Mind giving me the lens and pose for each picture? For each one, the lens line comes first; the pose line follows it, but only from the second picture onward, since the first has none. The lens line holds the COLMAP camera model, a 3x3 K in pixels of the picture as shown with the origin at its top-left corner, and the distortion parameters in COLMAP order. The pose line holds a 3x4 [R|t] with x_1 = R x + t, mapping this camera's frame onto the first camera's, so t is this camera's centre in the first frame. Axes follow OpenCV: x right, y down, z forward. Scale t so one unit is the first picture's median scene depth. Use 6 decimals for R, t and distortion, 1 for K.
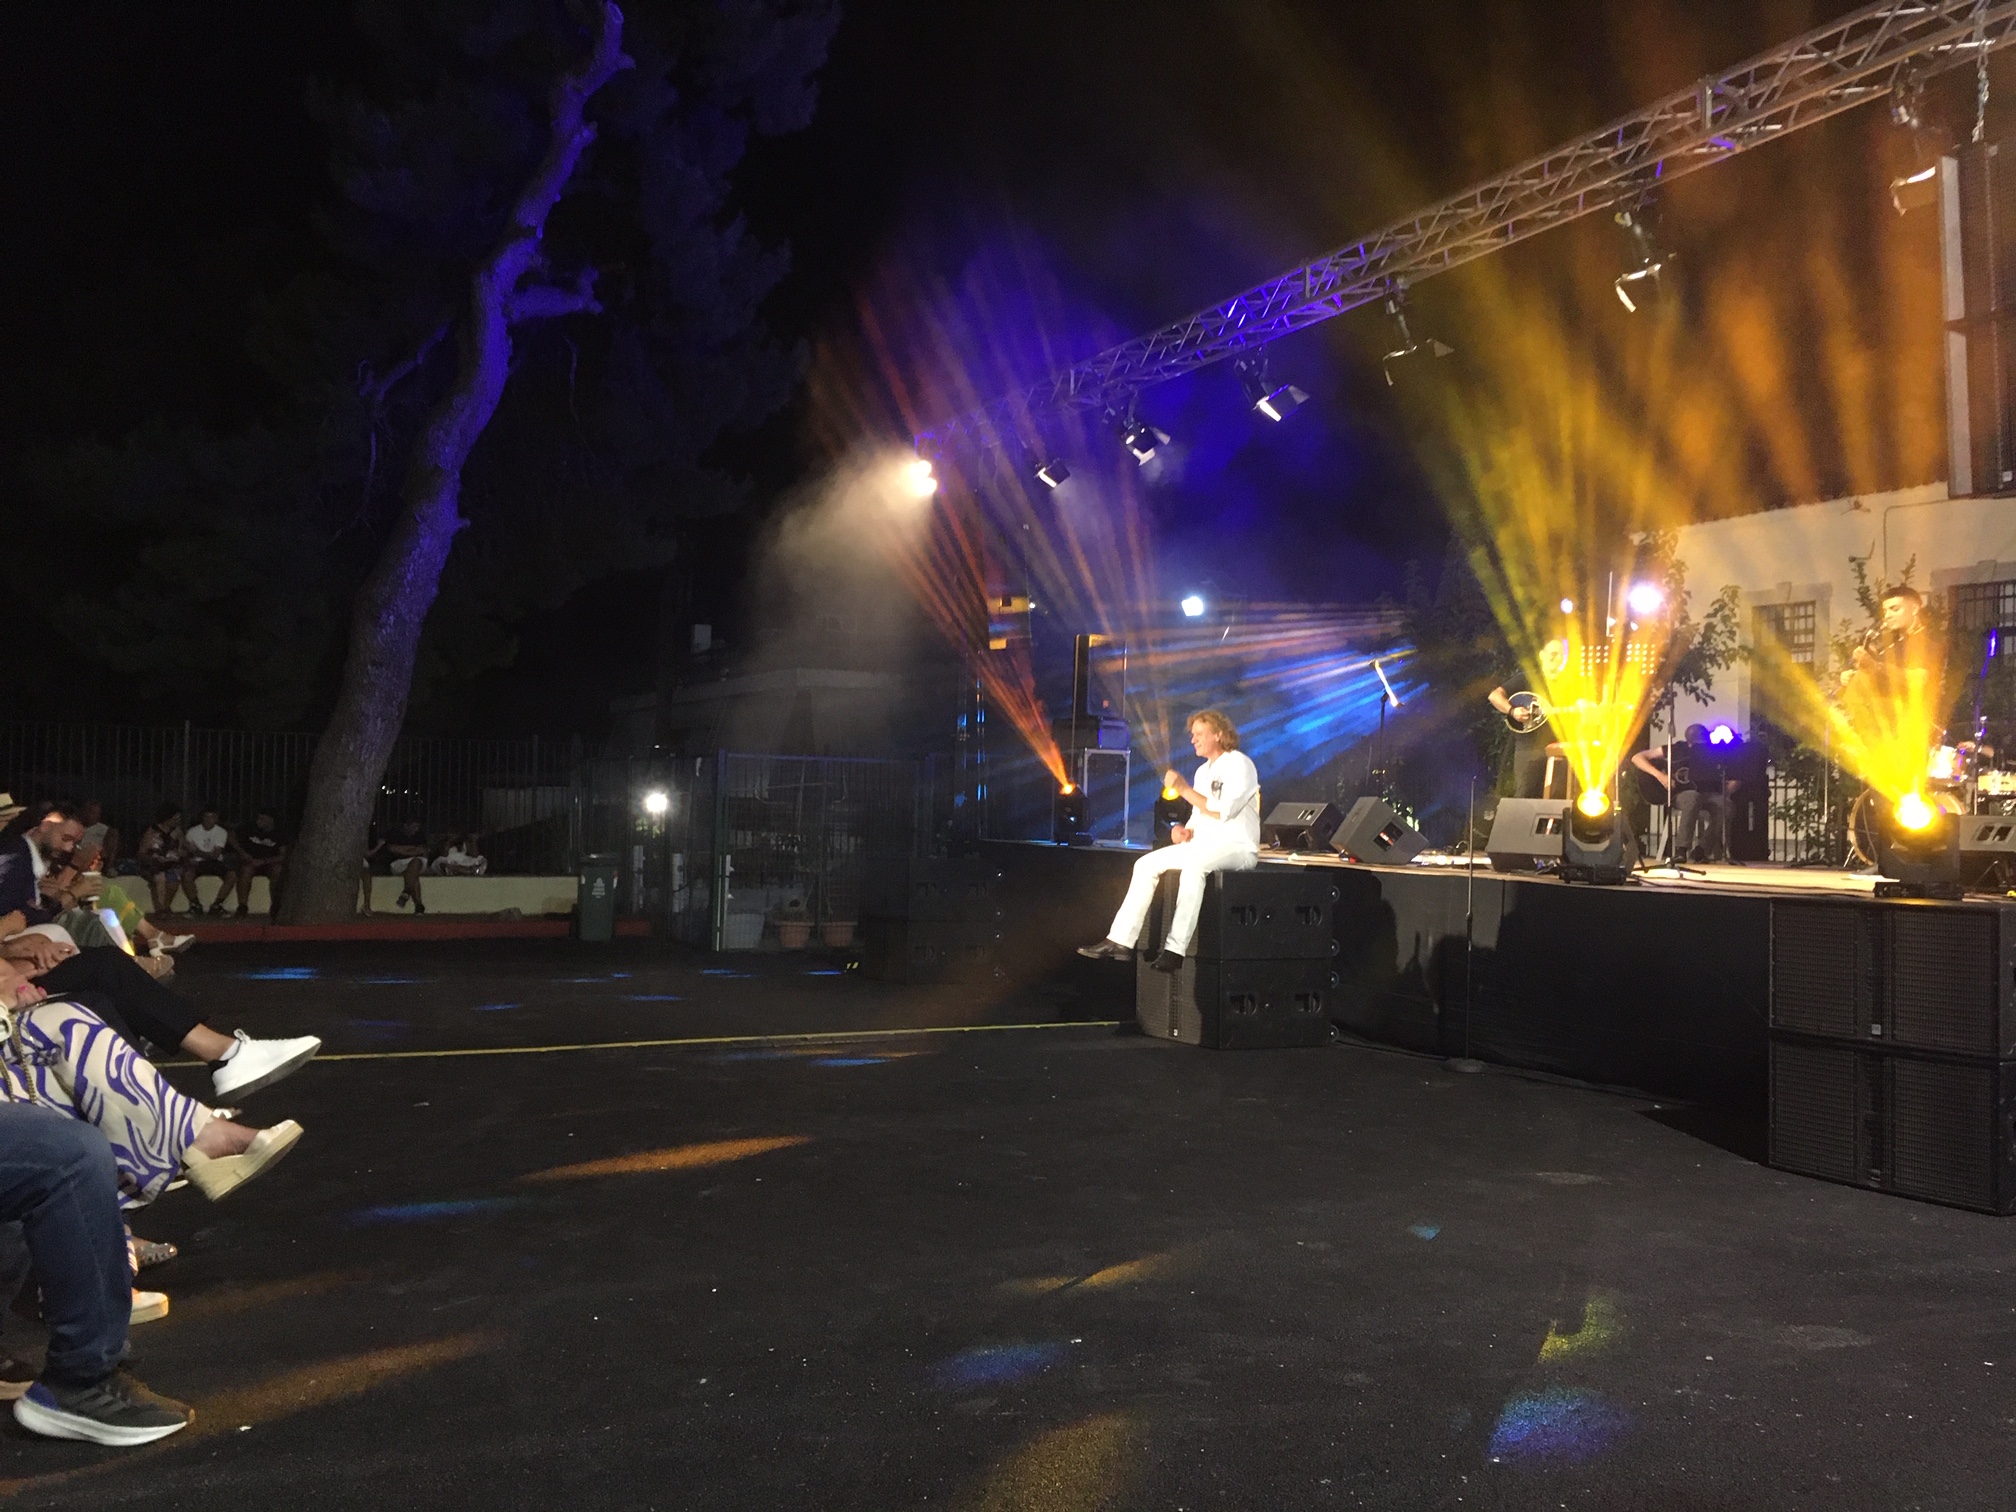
lens RADIAL K [[1708.0, 0, 1015.6], [0, 1708.0, 758.4], [0, 0, 1]] dist [0.074080, -0.091257]
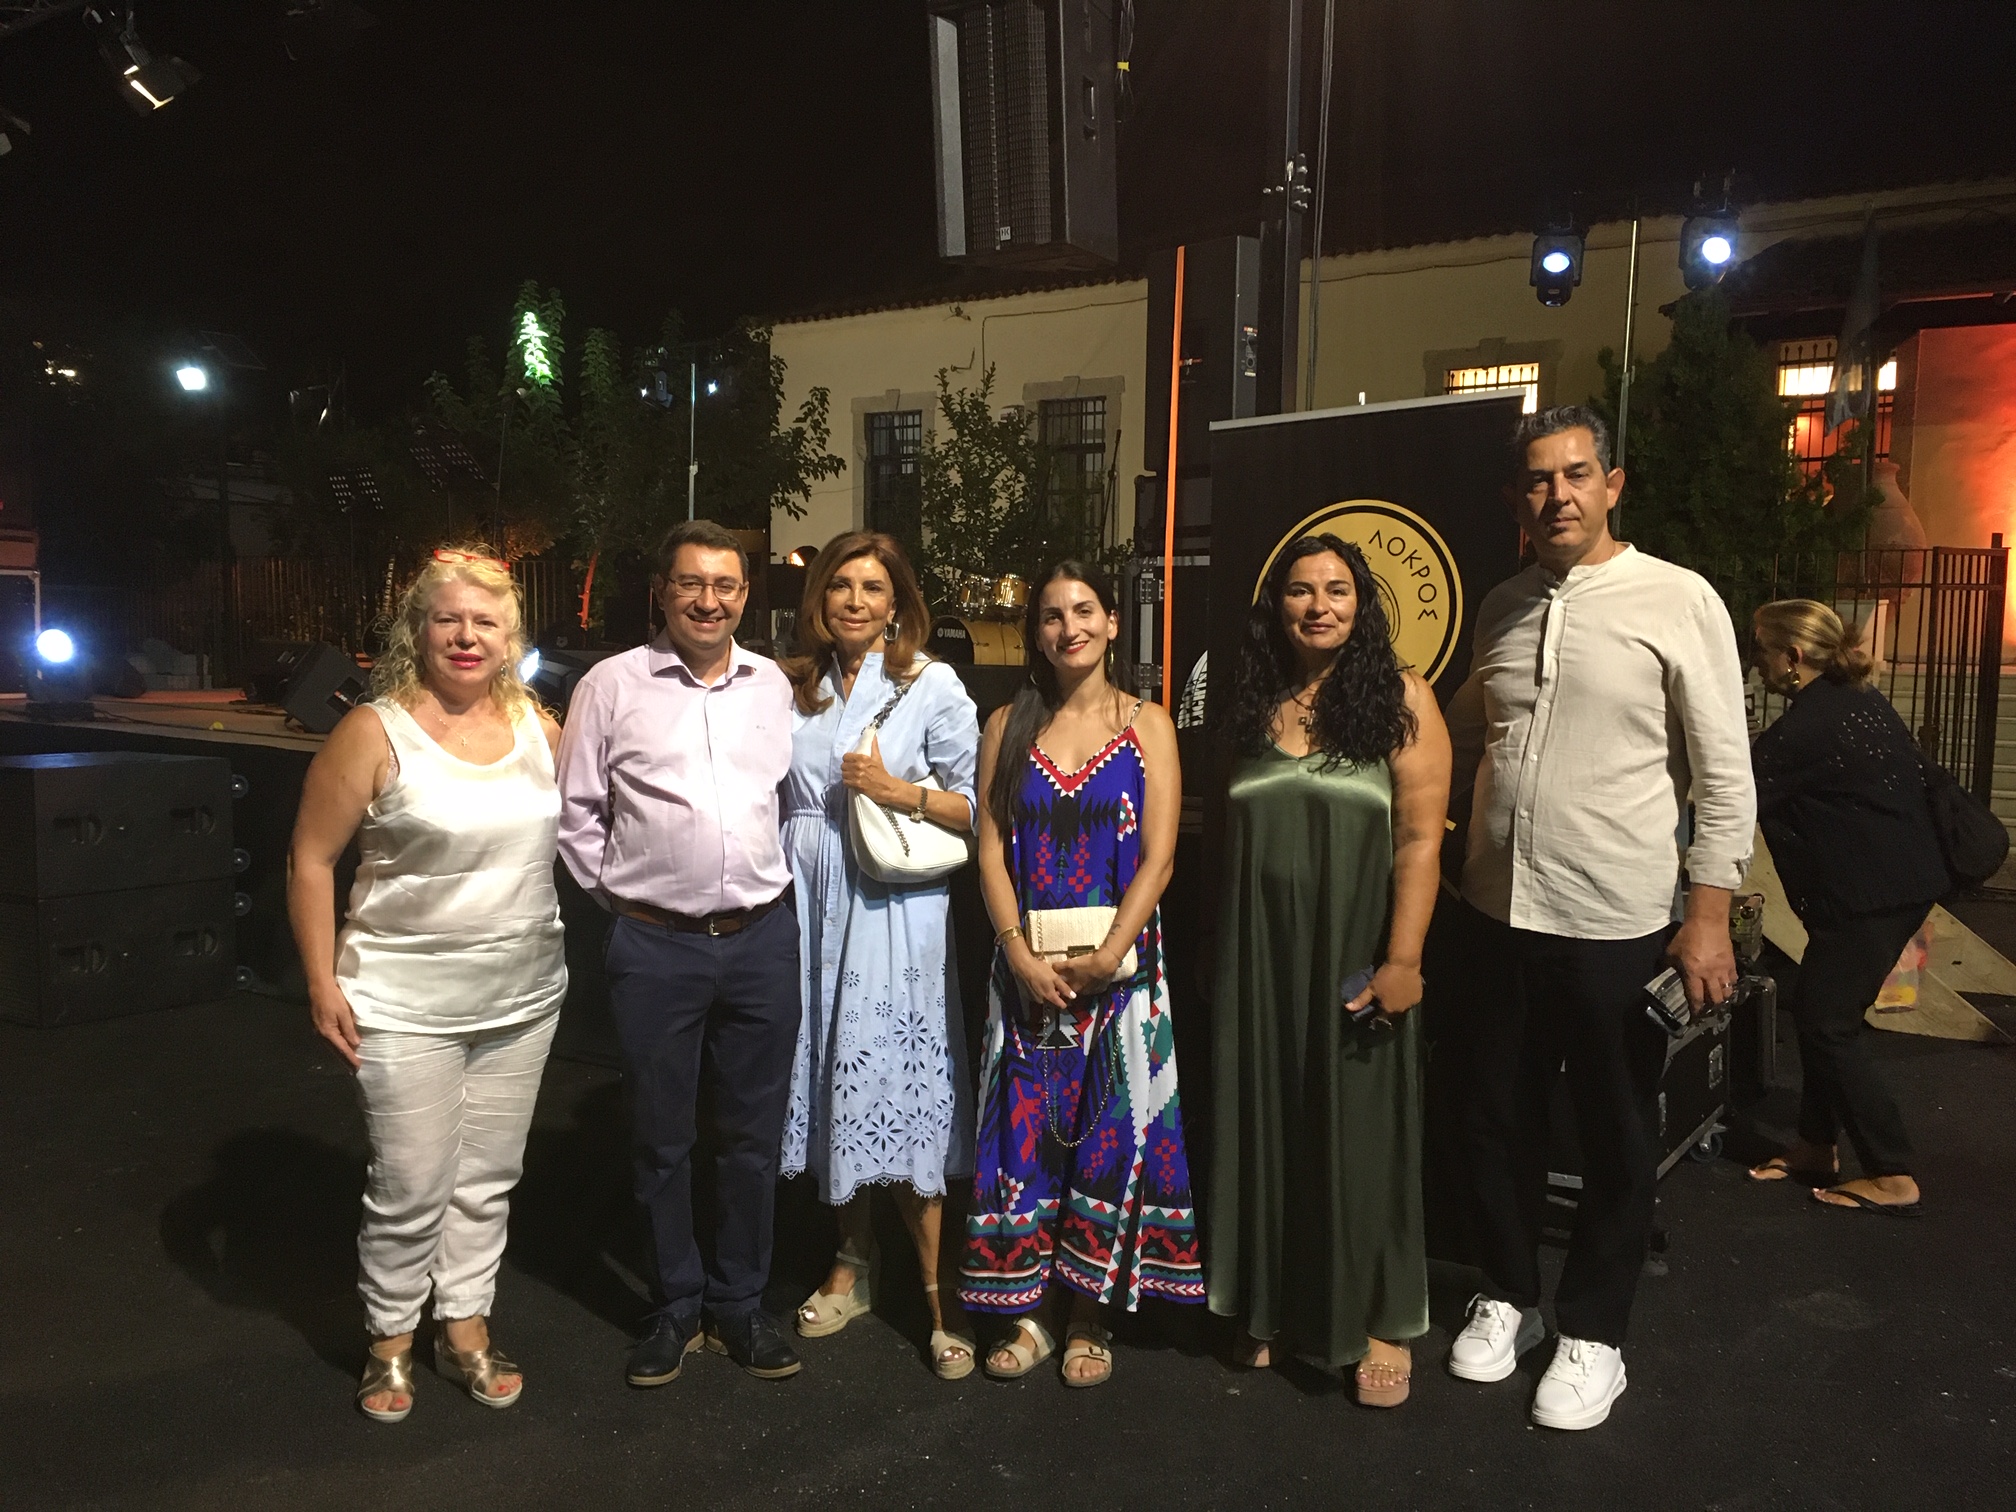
lens RADIAL K [[1708.0, 0, 1014.8], [0, 1708.0, 752.9], [0, 0, 1]] dist [0.074080, -0.091257]
pose [[0.894603, -0.047483, 0.444332, 0.123918], [-0.003264, 0.993618, 0.112754, -0.013987], [-0.446850, -0.102321, 0.888738, 0.168360]]
